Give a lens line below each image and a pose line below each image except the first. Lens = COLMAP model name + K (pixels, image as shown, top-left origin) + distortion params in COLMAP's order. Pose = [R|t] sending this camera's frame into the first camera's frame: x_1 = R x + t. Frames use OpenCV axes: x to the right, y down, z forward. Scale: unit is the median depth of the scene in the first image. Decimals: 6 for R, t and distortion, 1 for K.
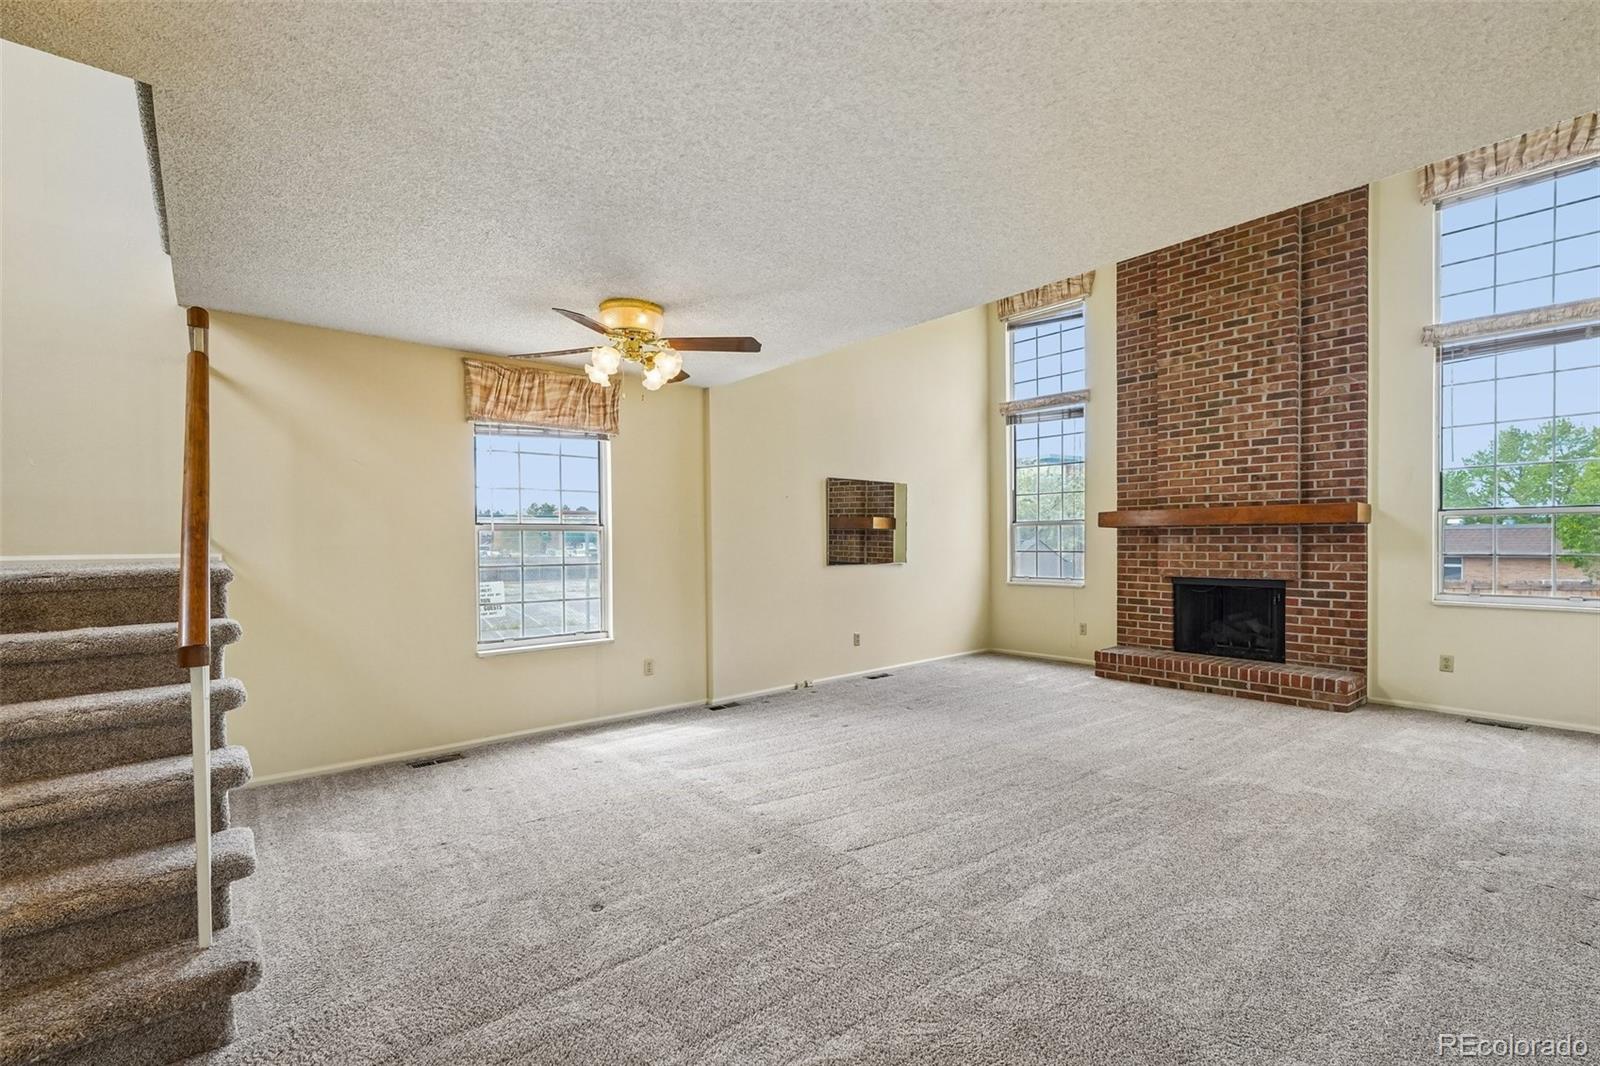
lens RADIAL K [[705.8, 0, 809.1], [0, 705.8, 548.6], [0, 0, 1]] dist [-0.004061, 0.002726]
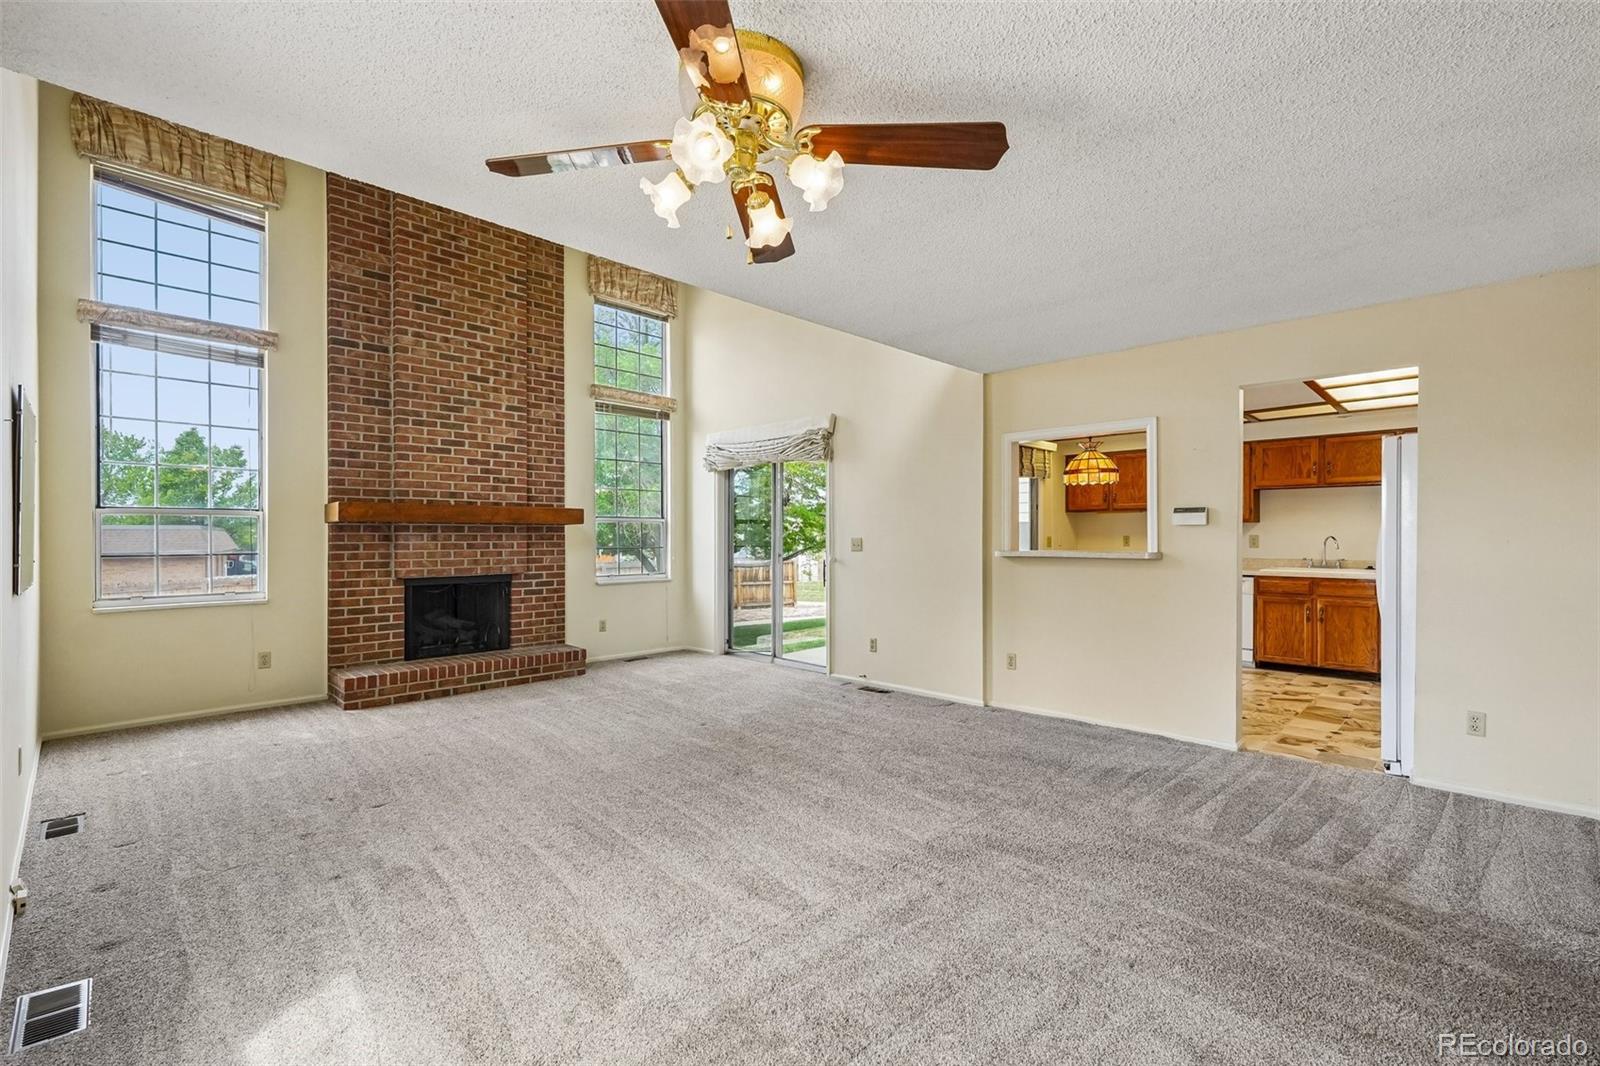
lens RADIAL K [[705.8, 0, 805.2], [0, 705.8, 536.1], [0, 0, 1]] dist [-0.004061, 0.002726]
pose [[-0.092694, 0.007142, 0.995669, -0.468975], [0.013400, 0.999893, -0.005925, -0.002202], [-0.995604, 0.012793, -0.092780, 0.623525]]
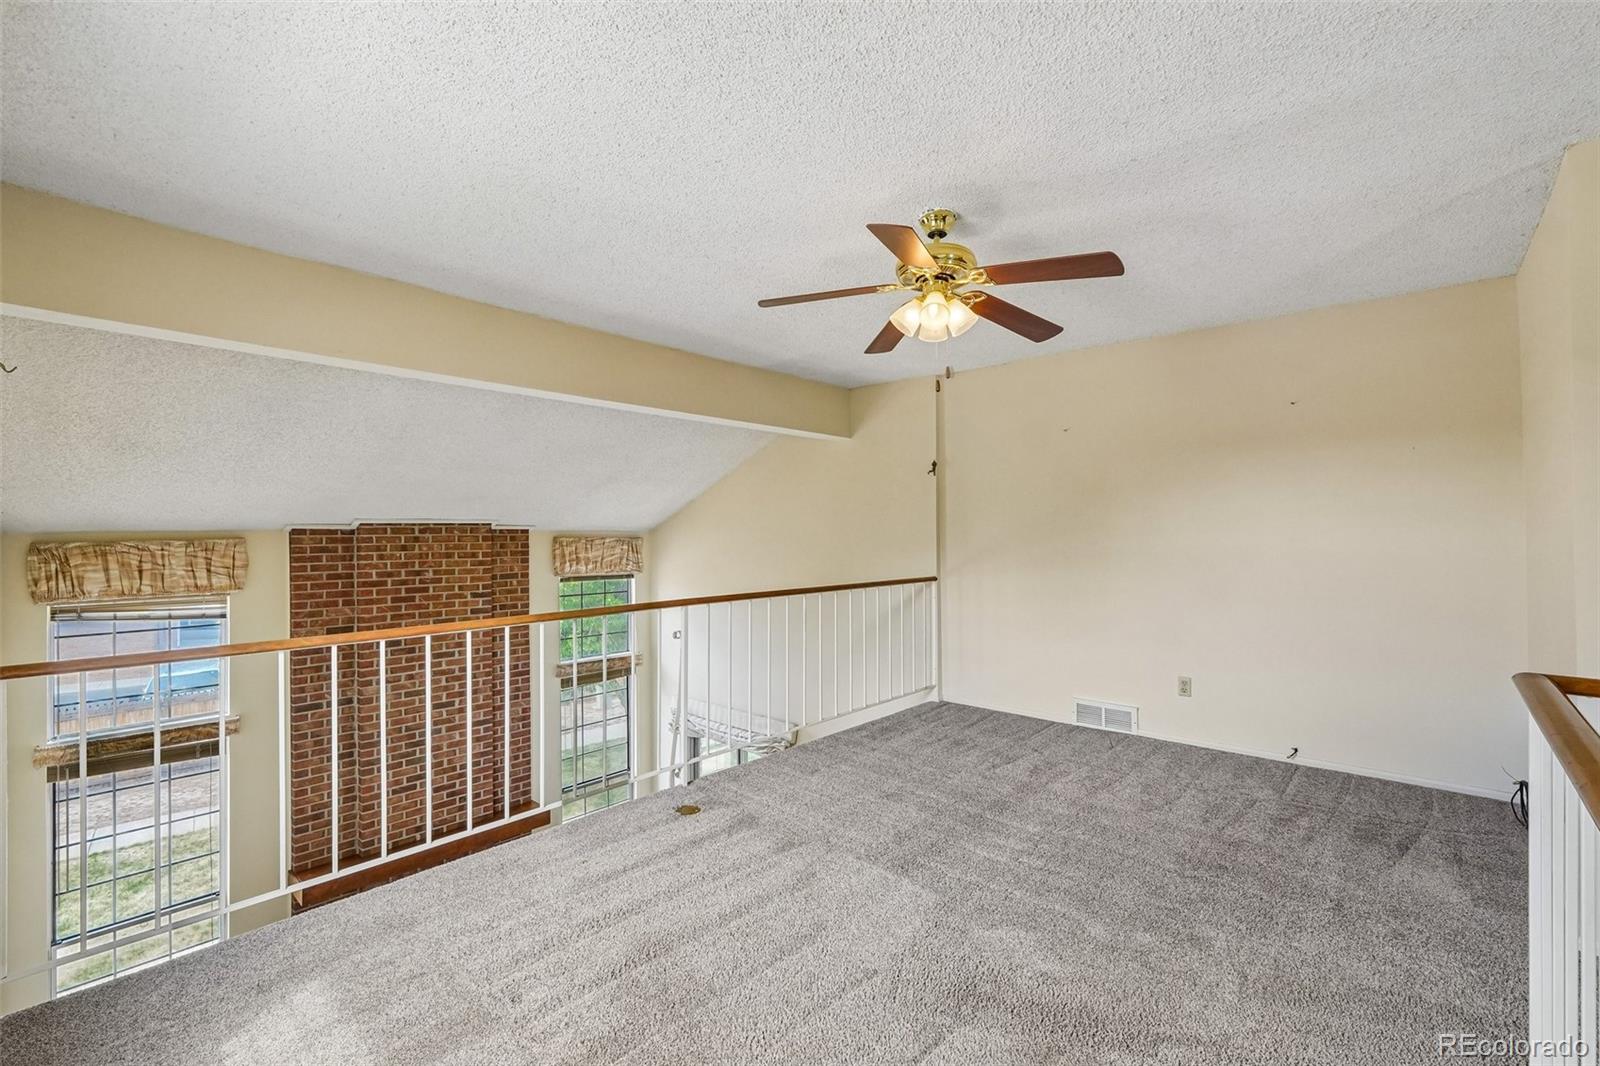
lens RADIAL K [[705.8, 0, 802.3], [0, 705.8, 530.7], [0, 0, 1]] dist [-0.004061, 0.002726]
pose [[-0.133636, 0.010858, 0.990971, -0.503415], [0.018556, 0.999792, -0.008453, -0.485559], [-0.990857, 0.017259, -0.133810, 0.611502]]
